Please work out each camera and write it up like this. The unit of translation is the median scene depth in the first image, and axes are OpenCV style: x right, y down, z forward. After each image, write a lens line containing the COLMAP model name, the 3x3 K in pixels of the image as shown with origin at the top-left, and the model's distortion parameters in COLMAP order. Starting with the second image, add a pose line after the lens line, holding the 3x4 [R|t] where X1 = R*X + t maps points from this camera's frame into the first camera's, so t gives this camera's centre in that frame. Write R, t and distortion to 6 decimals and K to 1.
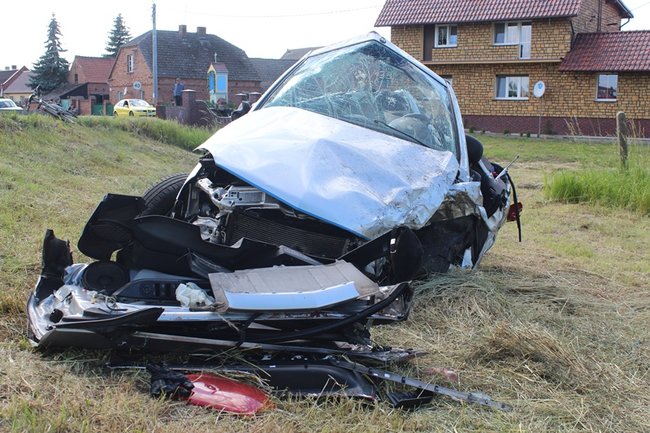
lens RADIAL K [[778.1, 0, 325.0], [0, 778.1, 216.5], [0, 0, 1]] dist [-0.083686, 0.074187]
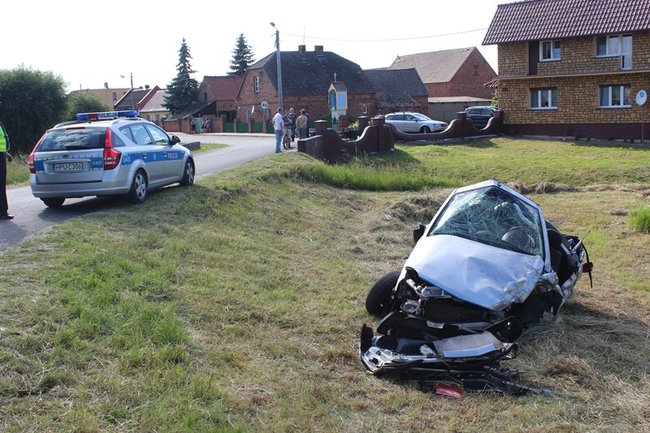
lens RADIAL K [[778.1, 0, 325.0], [0, 778.1, 216.5], [0, 0, 1]] dist [-0.083686, 0.074187]
pose [[0.989656, -0.029911, -0.140306, -0.052095], [0.031793, 0.999432, 0.011192, -0.141392], [0.139892, -0.015537, 0.990045, -0.576712]]
